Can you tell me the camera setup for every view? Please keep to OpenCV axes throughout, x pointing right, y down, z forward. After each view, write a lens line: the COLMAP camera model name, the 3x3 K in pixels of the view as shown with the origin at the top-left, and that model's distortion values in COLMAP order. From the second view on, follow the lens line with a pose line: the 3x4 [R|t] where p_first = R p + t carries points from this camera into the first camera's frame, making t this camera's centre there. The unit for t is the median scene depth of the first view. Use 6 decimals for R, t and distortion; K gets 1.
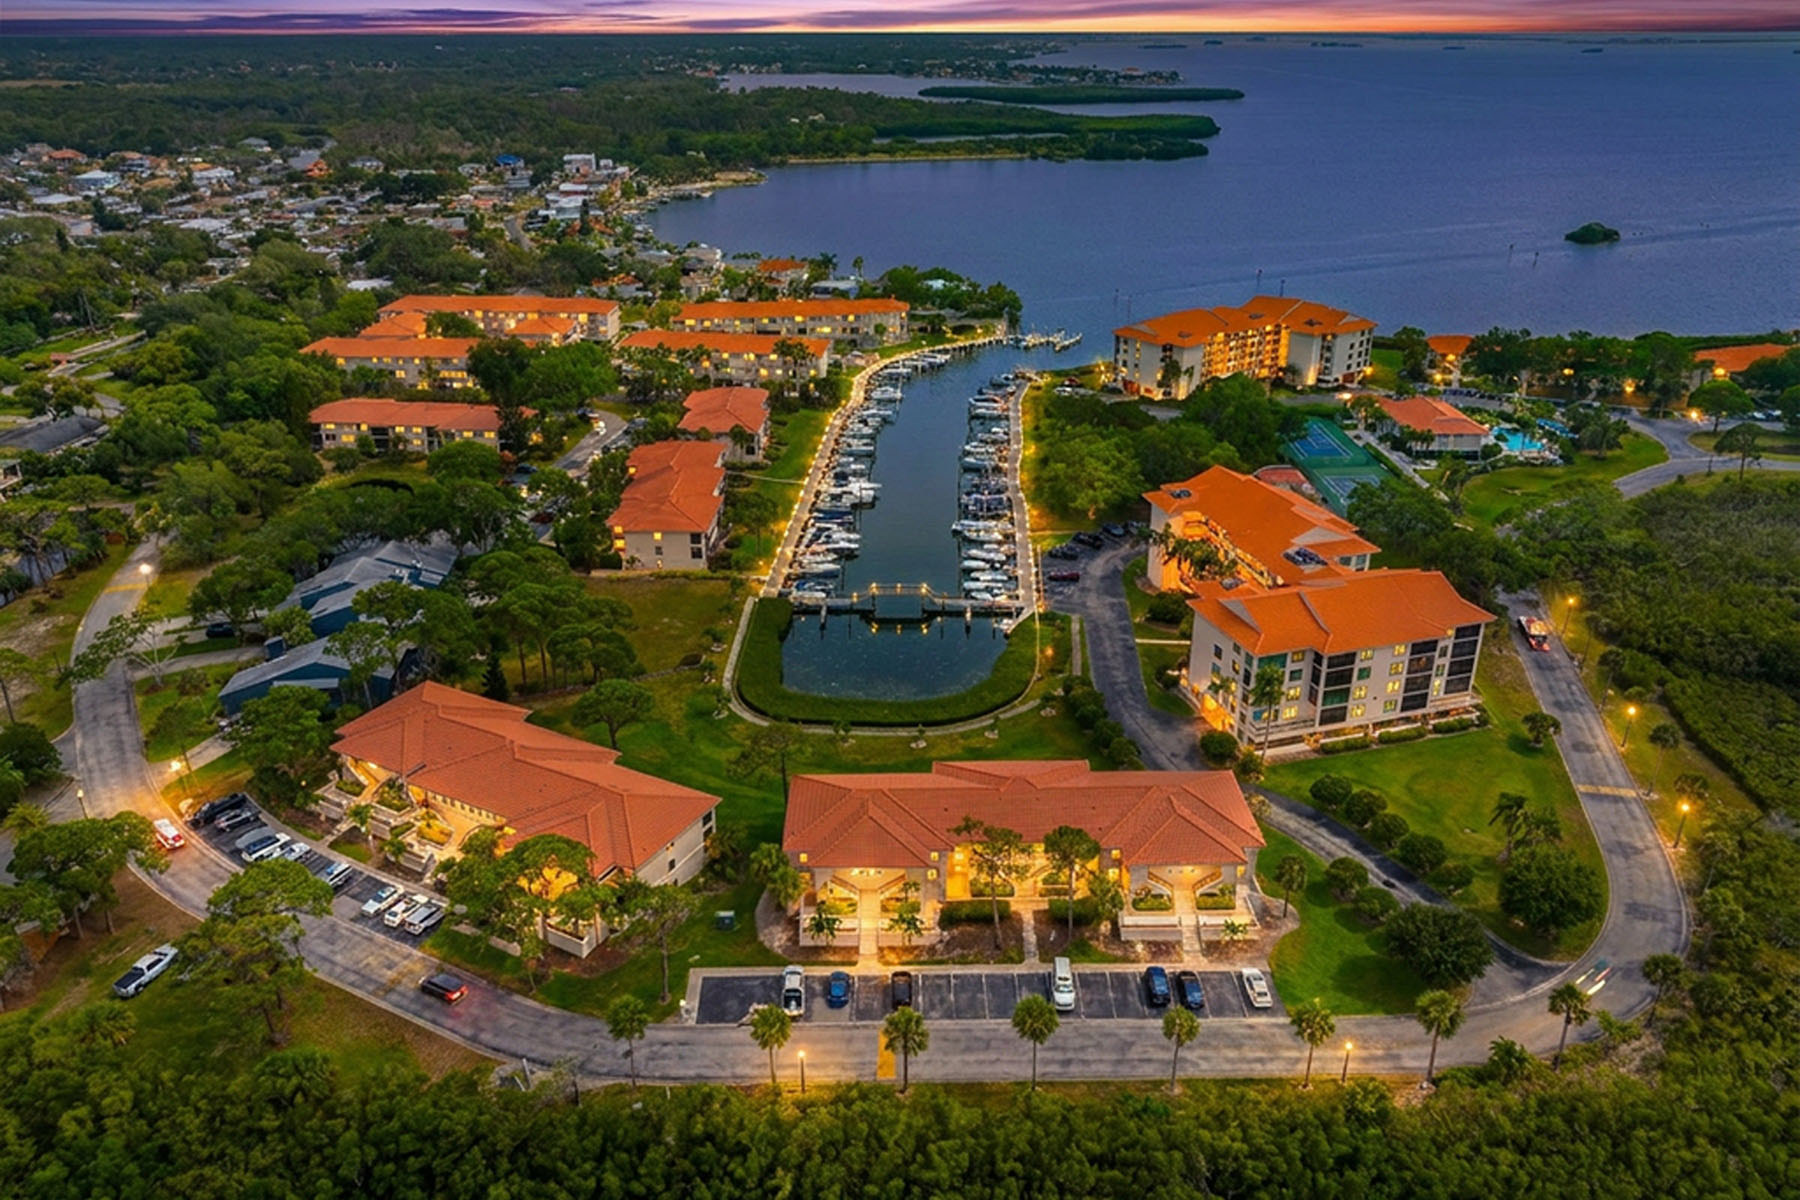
lens RADIAL K [[1254.5, 0, 902.7], [0, 1254.5, 598.7], [0, 0, 1]] dist [-0.006345, -0.000811]
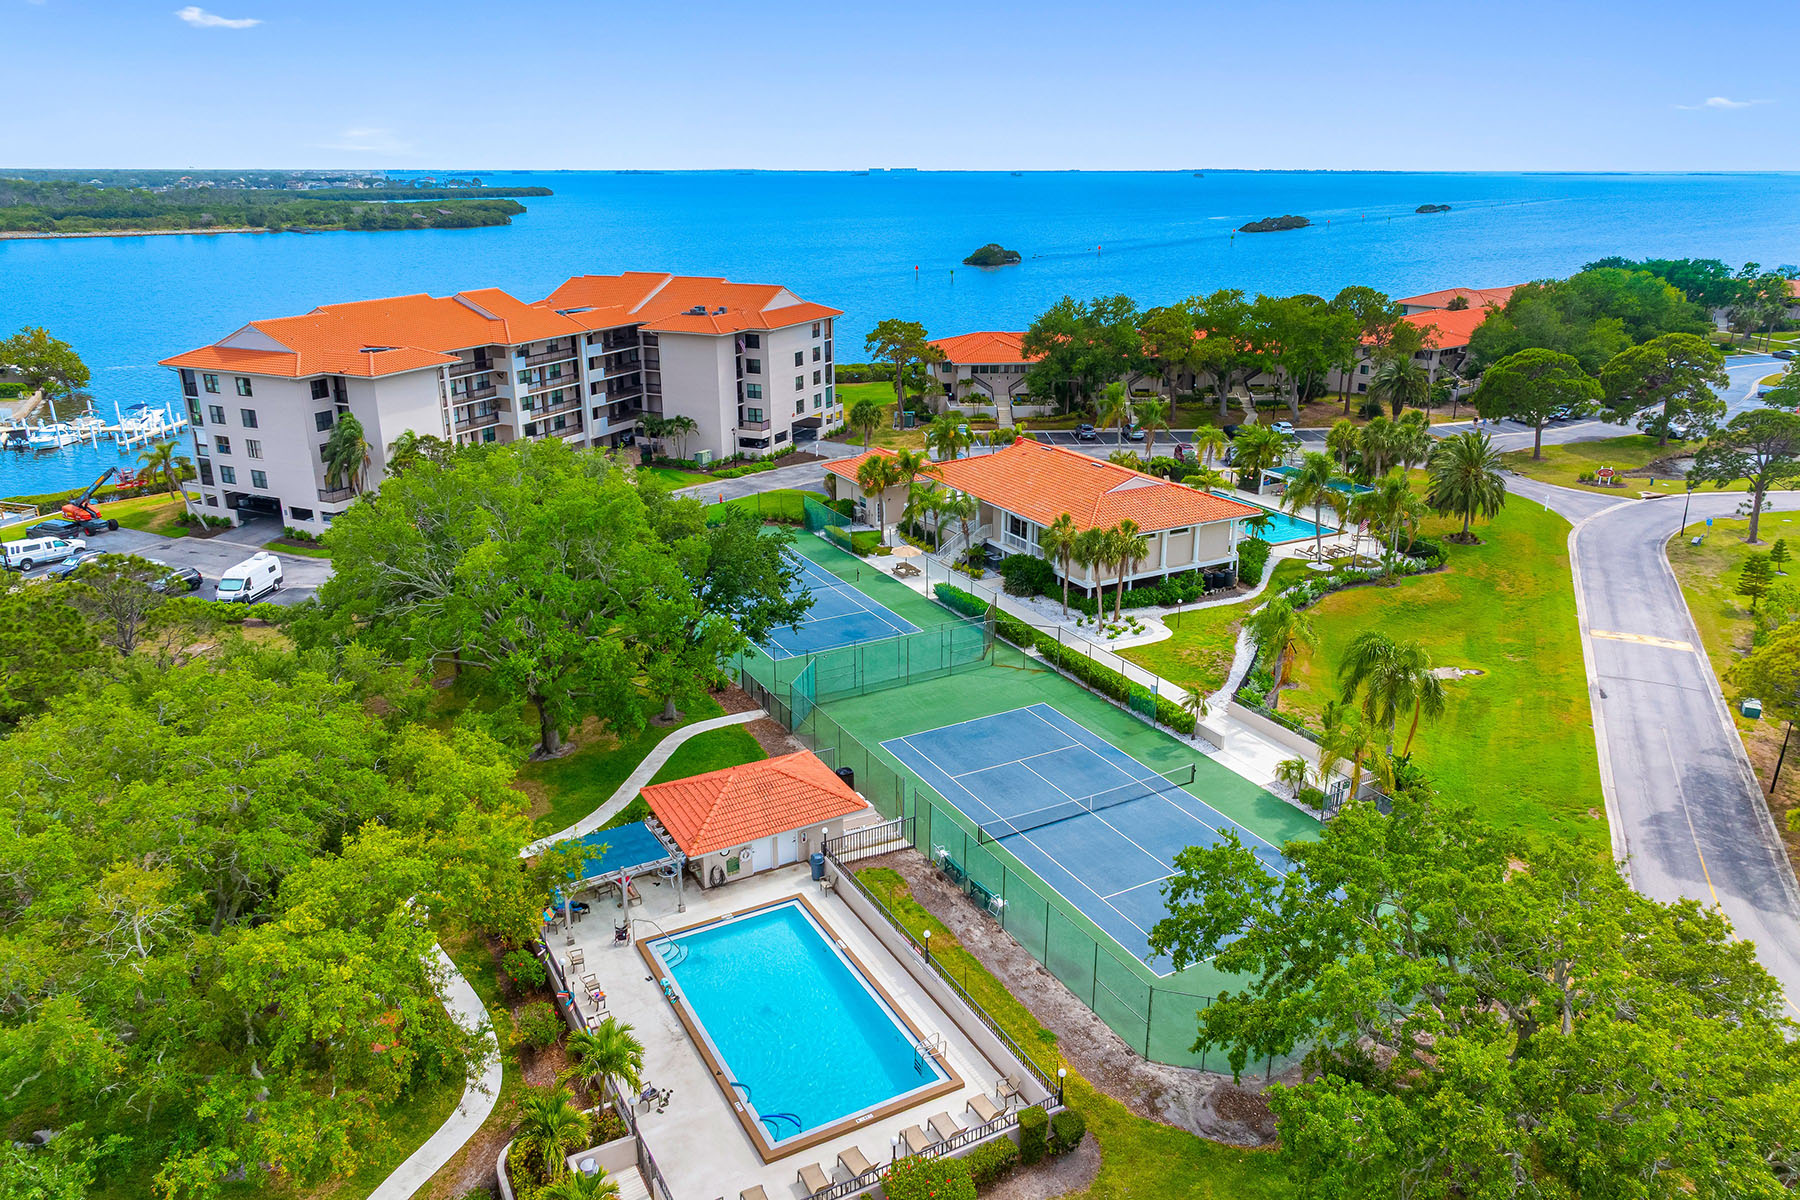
lens RADIAL K [[1254.5, 0, 900.0], [0, 1254.5, 598.6], [0, 0, 1]] dist [-0.006345, -0.000811]
pose [[0.876405, -0.152903, 0.456656, 0.174788], [0.194080, 0.979983, -0.044344, -0.092222], [-0.440735, 0.127491, 0.888537, 0.602318]]
